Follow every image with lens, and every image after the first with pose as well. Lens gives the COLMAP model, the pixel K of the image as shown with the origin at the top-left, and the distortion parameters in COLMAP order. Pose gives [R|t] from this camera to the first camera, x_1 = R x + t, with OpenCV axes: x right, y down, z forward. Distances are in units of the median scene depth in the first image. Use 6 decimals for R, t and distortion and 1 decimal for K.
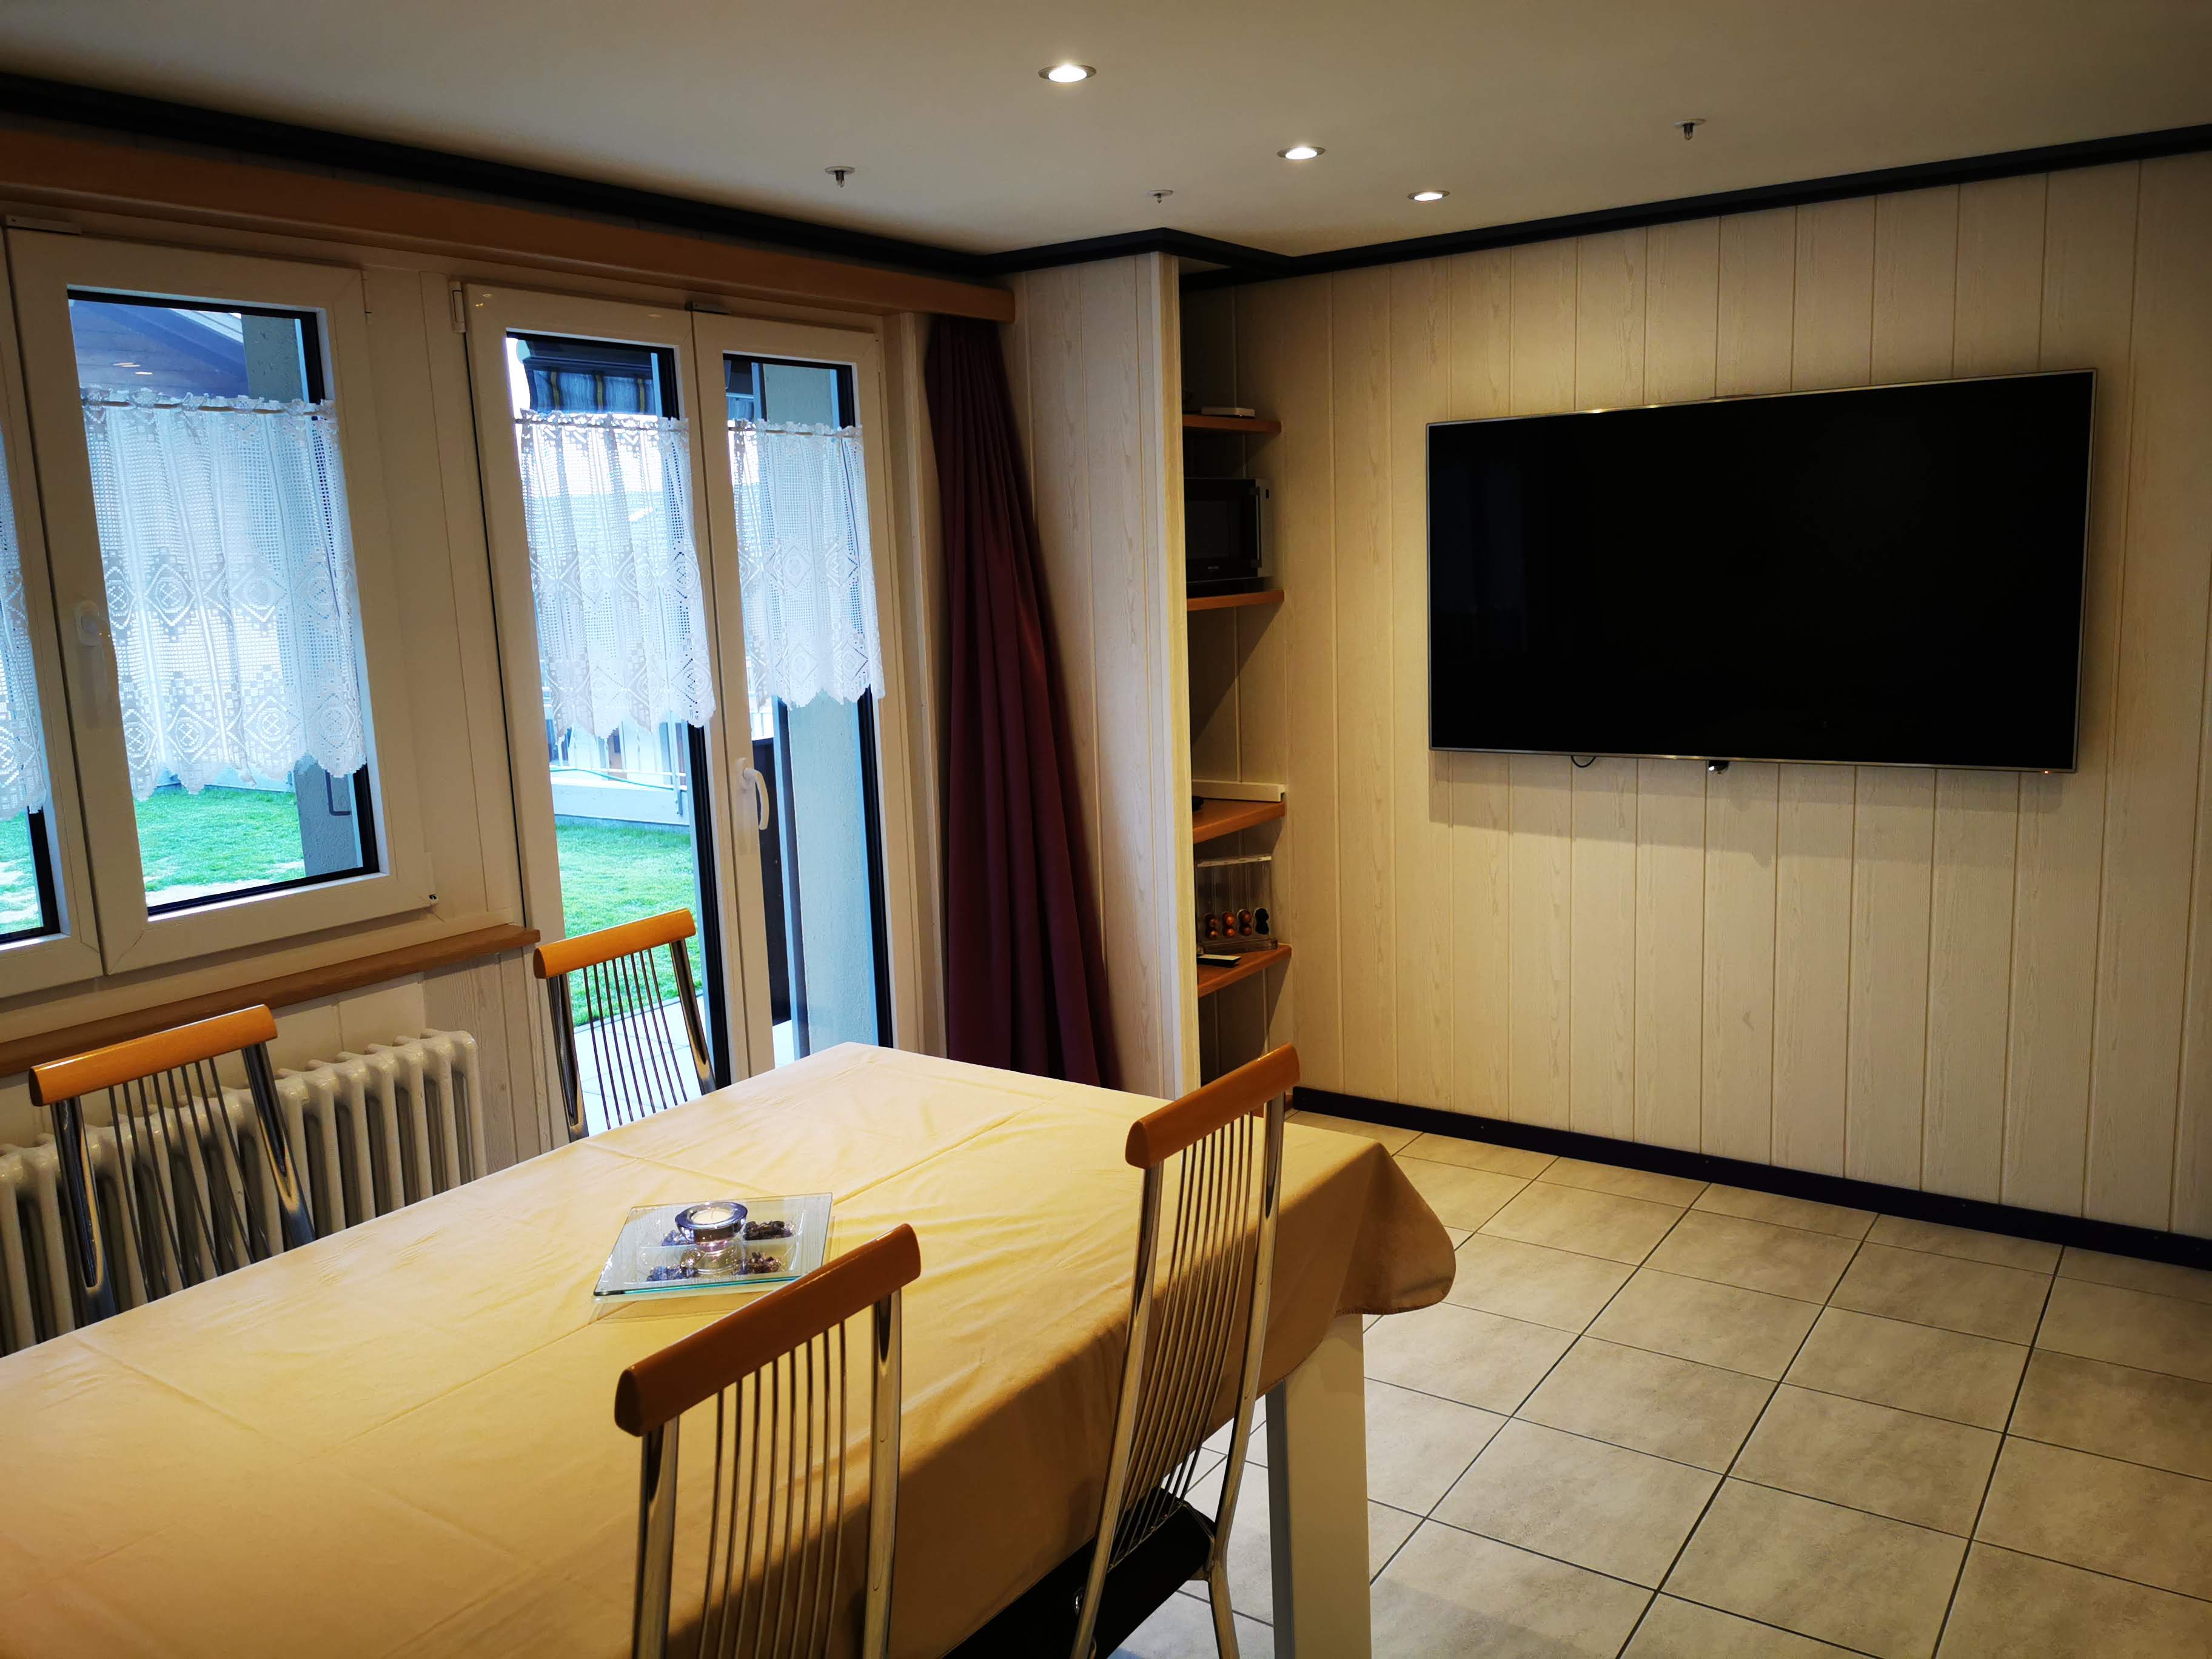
lens RADIAL K [[1715.8, 0, 1094.7], [0, 1715.8, 838.7], [0, 0, 1]] dist [0.080978, -0.102272]
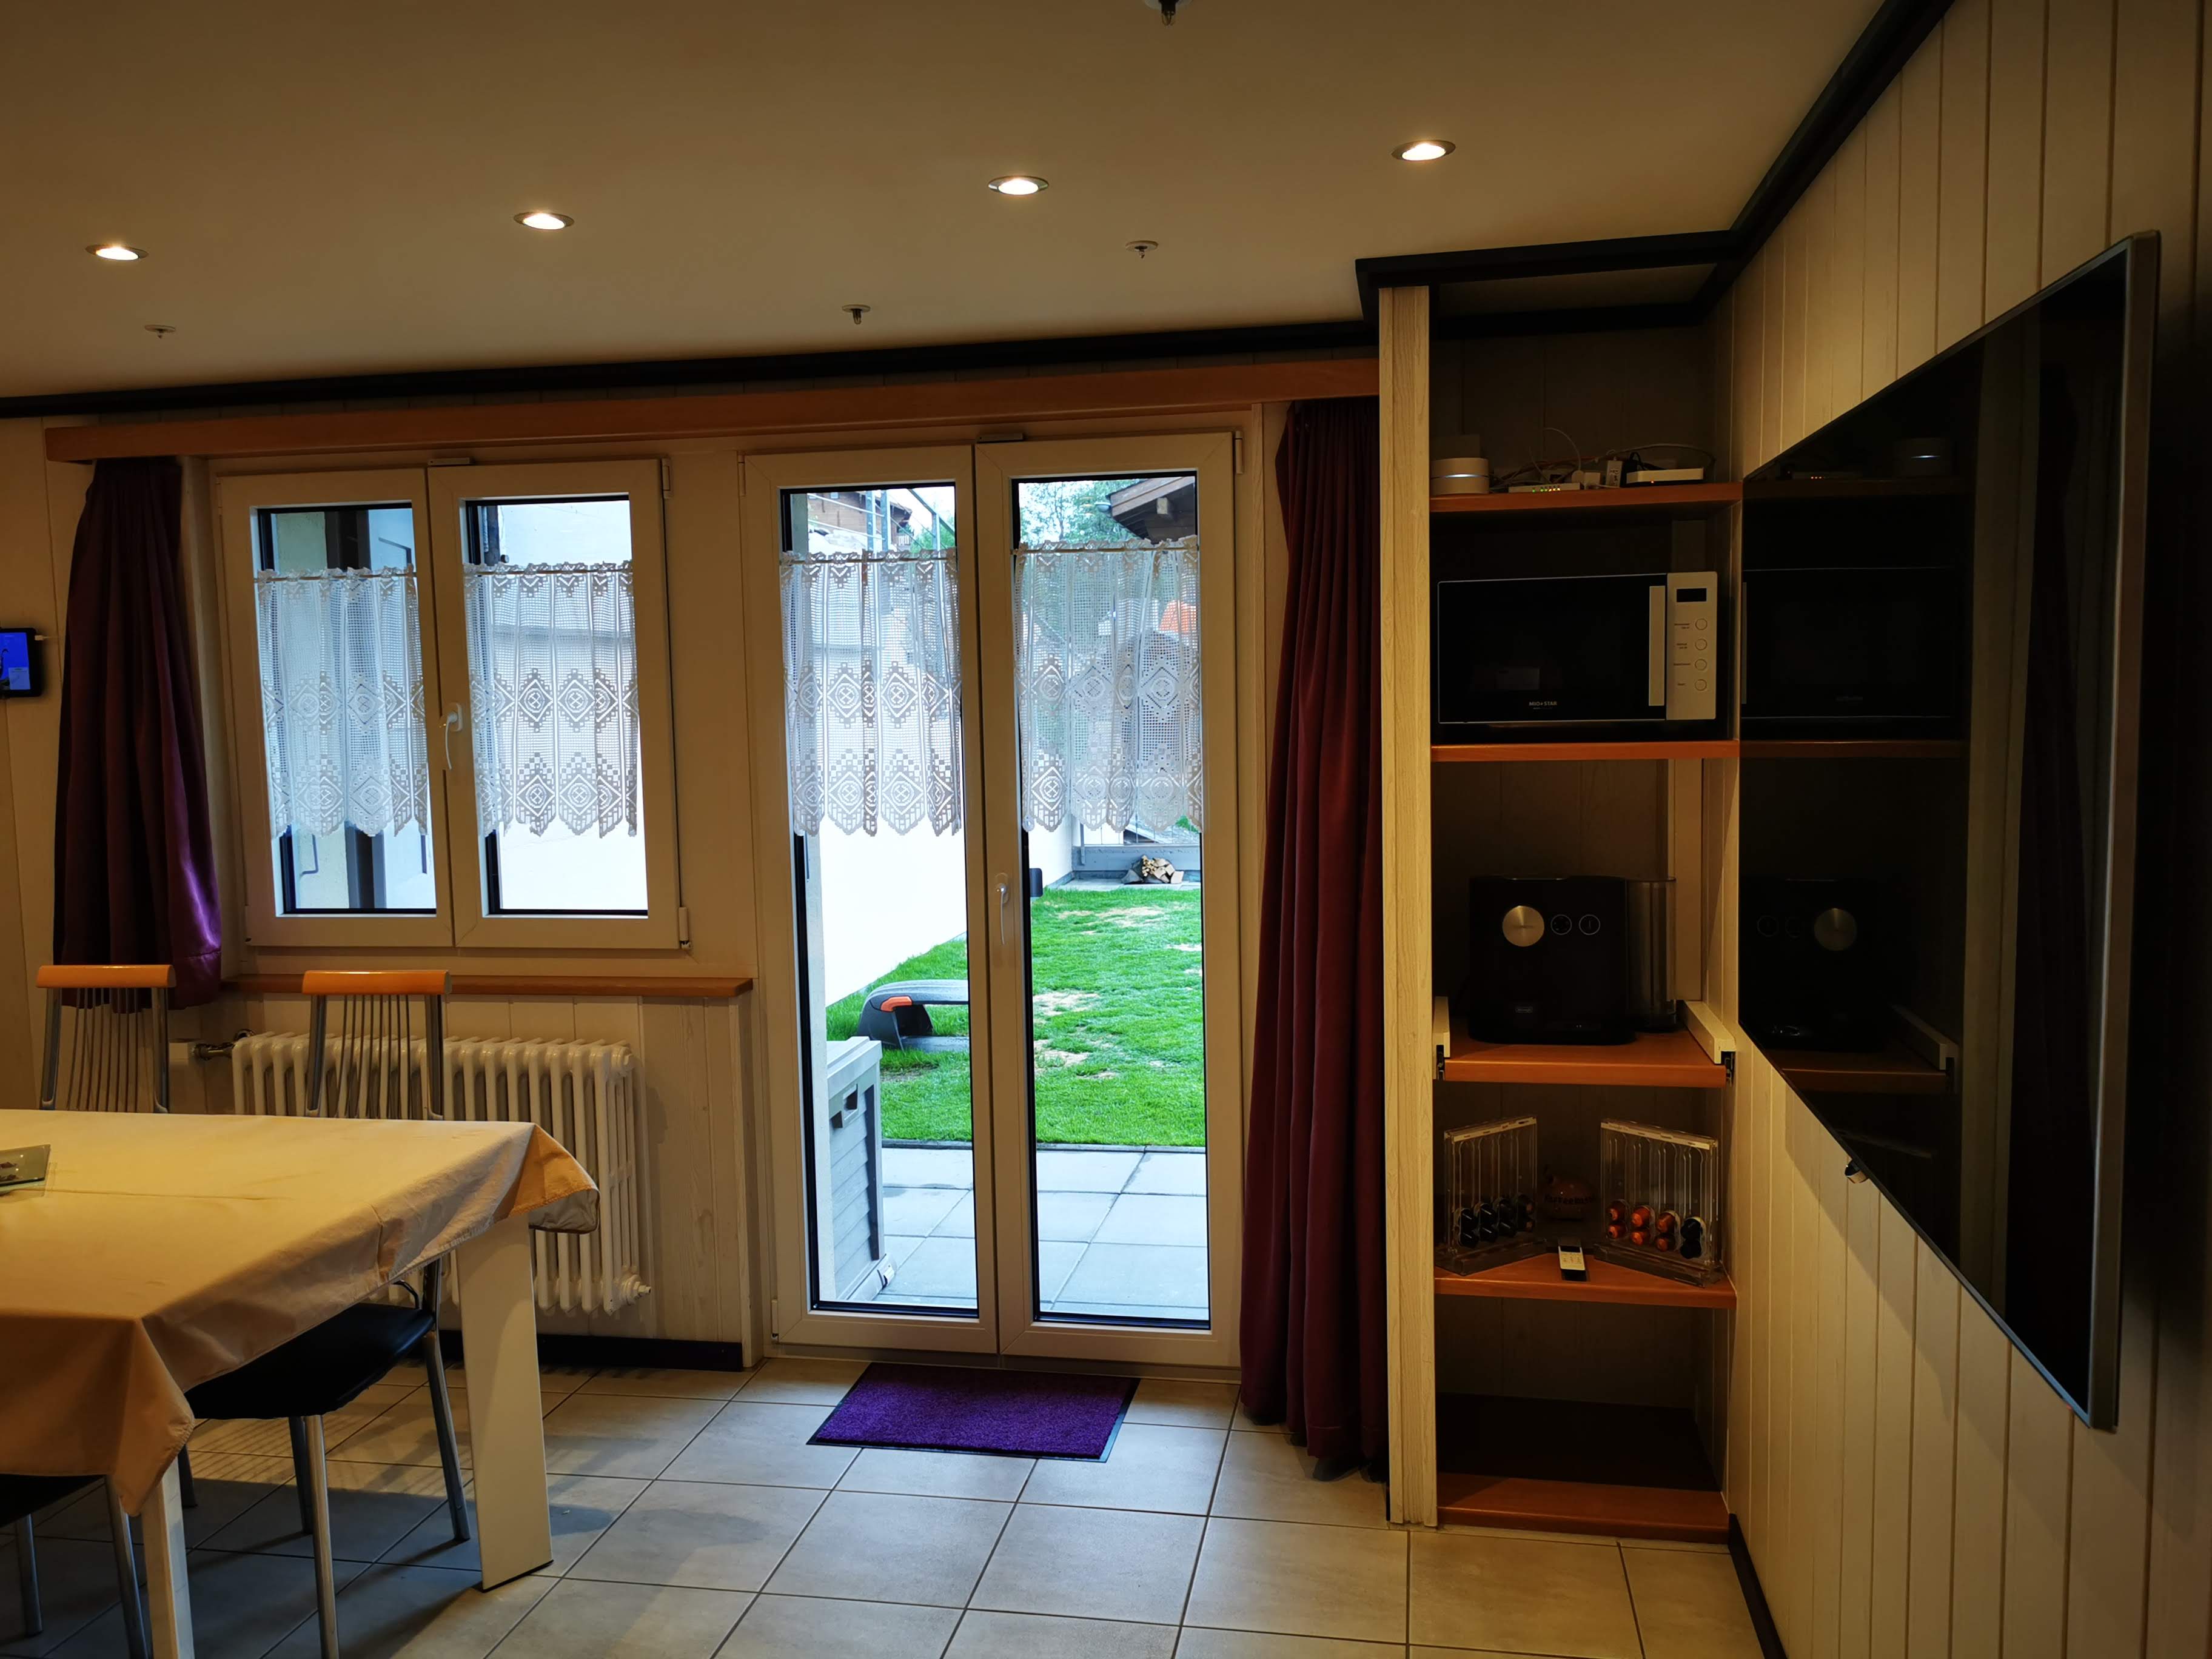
lens RADIAL K [[1715.8, 0, 1094.7], [0, 1715.8, 838.7], [0, 0, 1]] dist [0.080978, -0.102272]
pose [[0.403903, 0.116370, -0.907370, 0.709497], [-0.145872, 0.987378, 0.061698, -0.133015], [0.903097, 0.107440, 0.415780, 0.607111]]
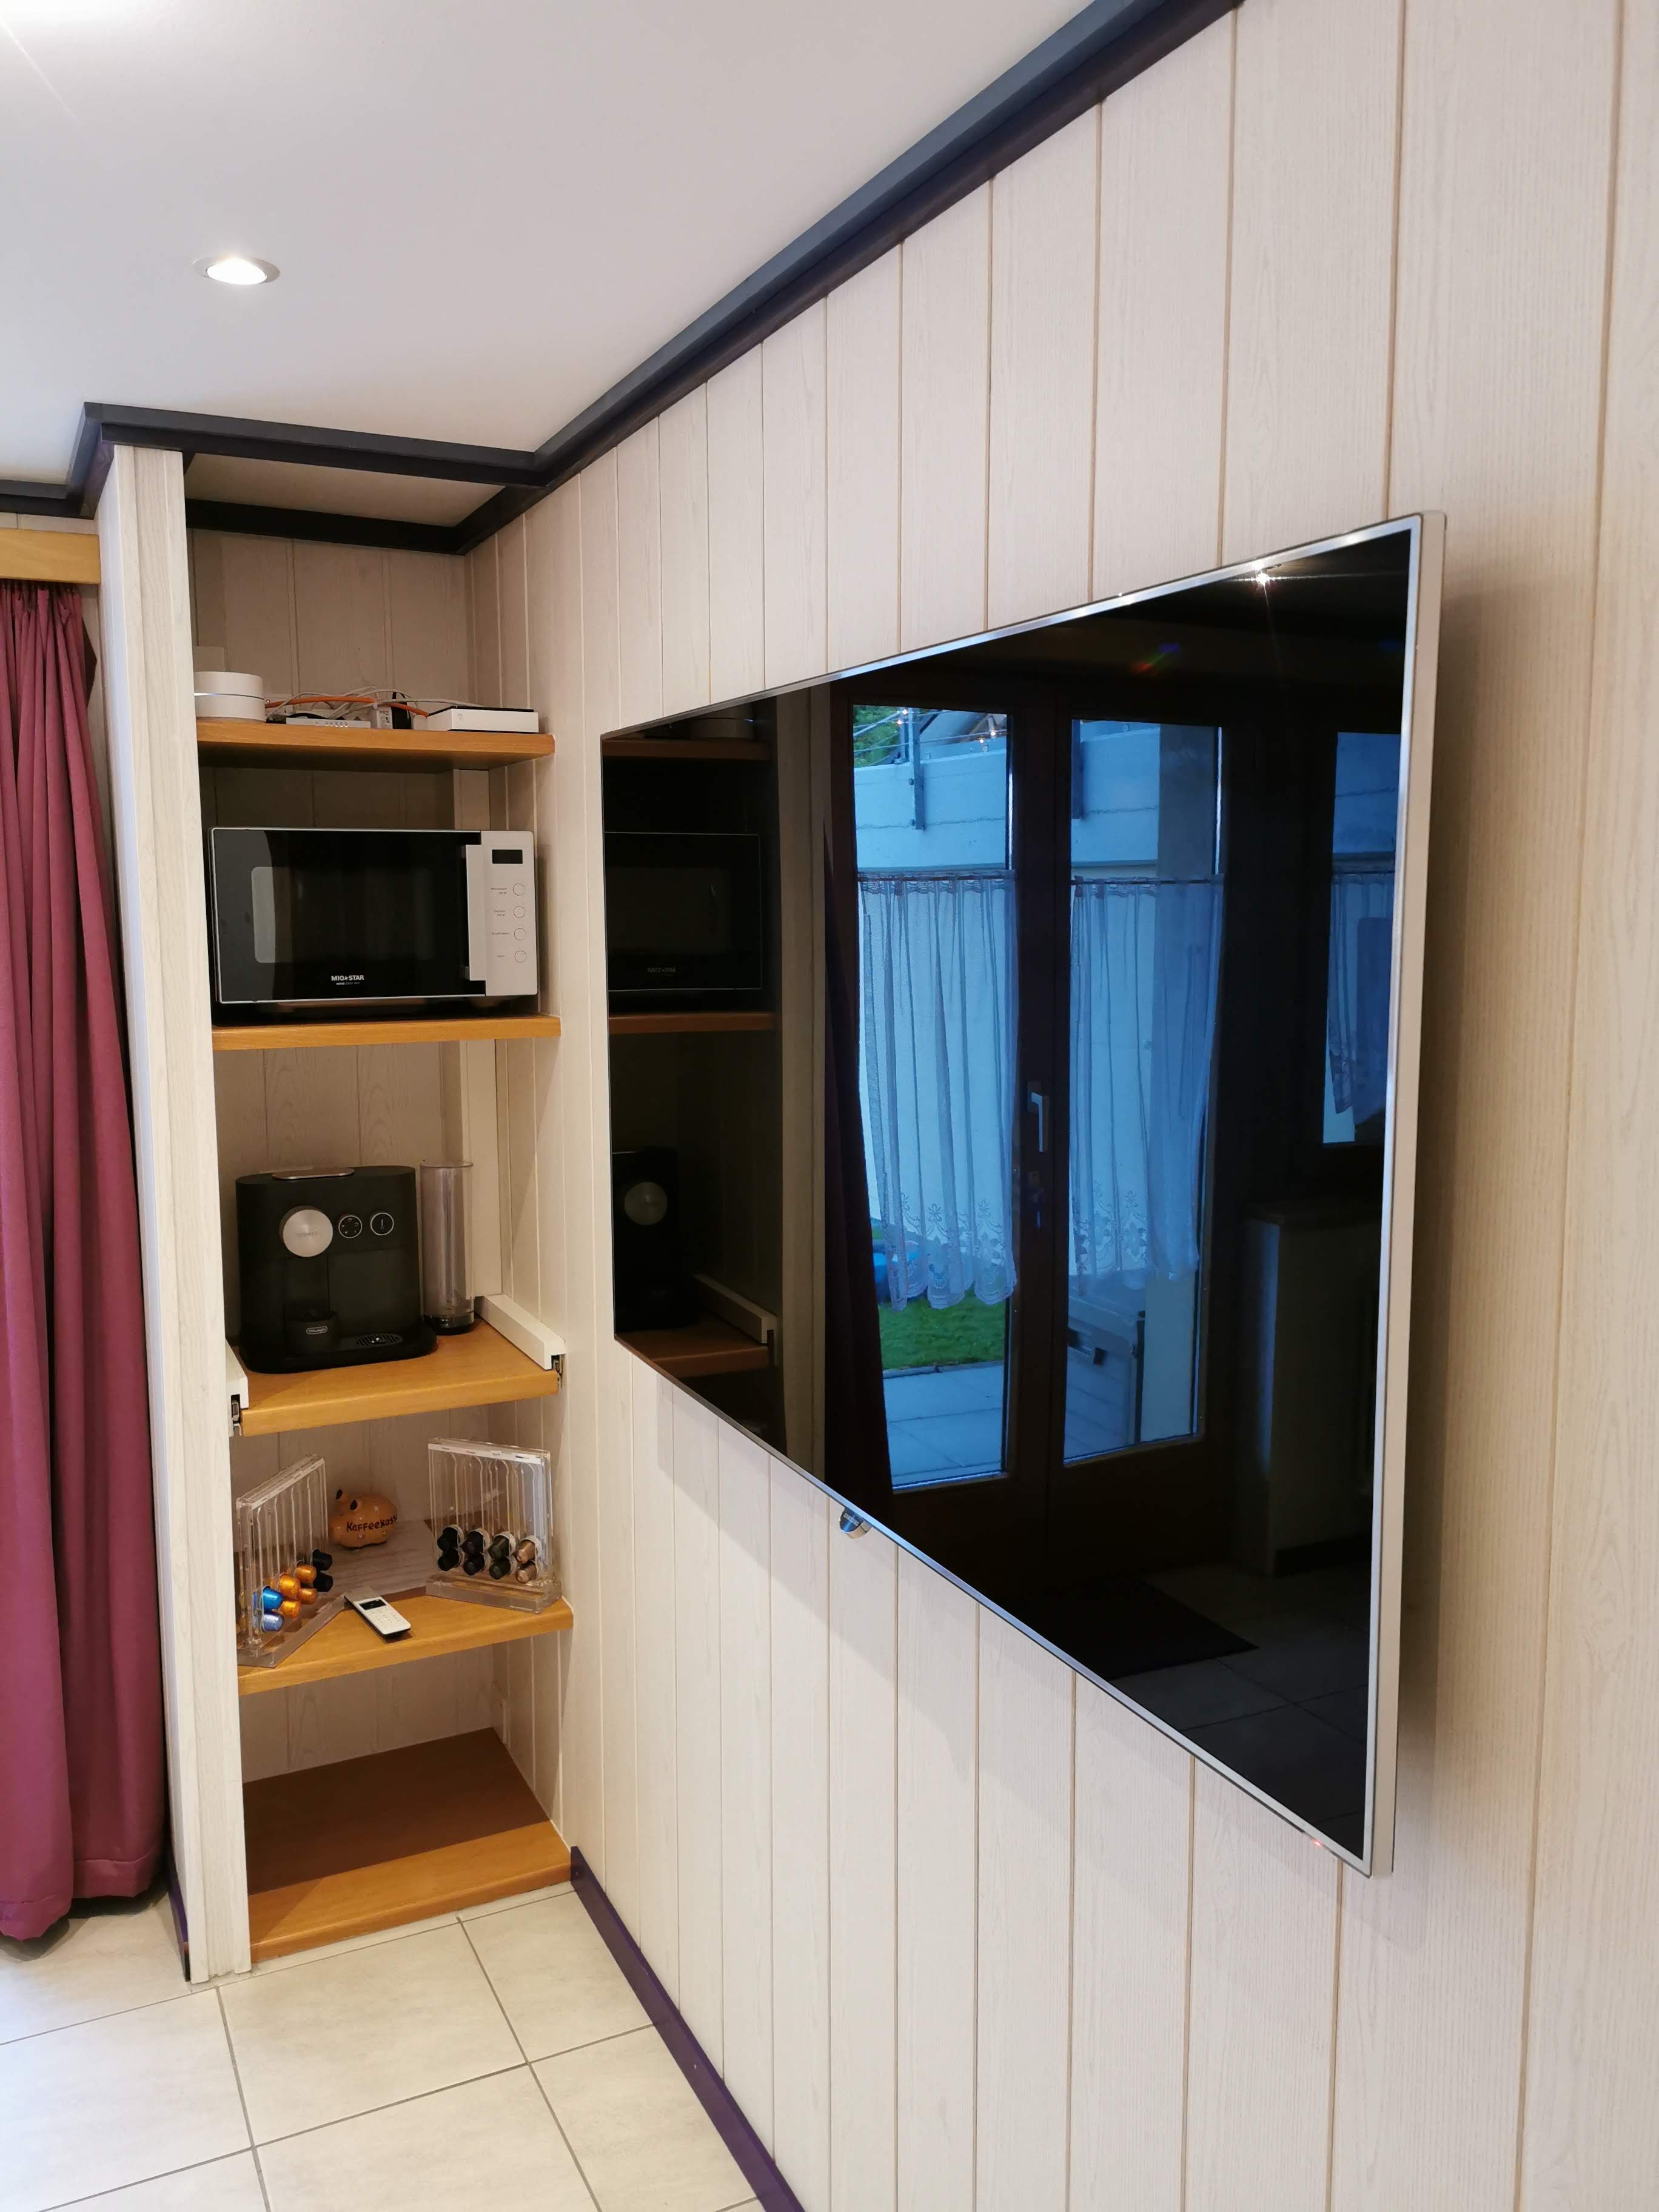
lens RADIAL K [[1715.8, 0, 806.5], [0, 1715.8, 1108.5], [0, 0, 1]] dist [0.080978, -0.102272]
pose [[0.867647, 0.100294, -0.486960, 0.556368], [-0.114241, 0.993453, 0.001062, -0.145704], [0.483878, 0.054709, 0.873424, 0.619830]]
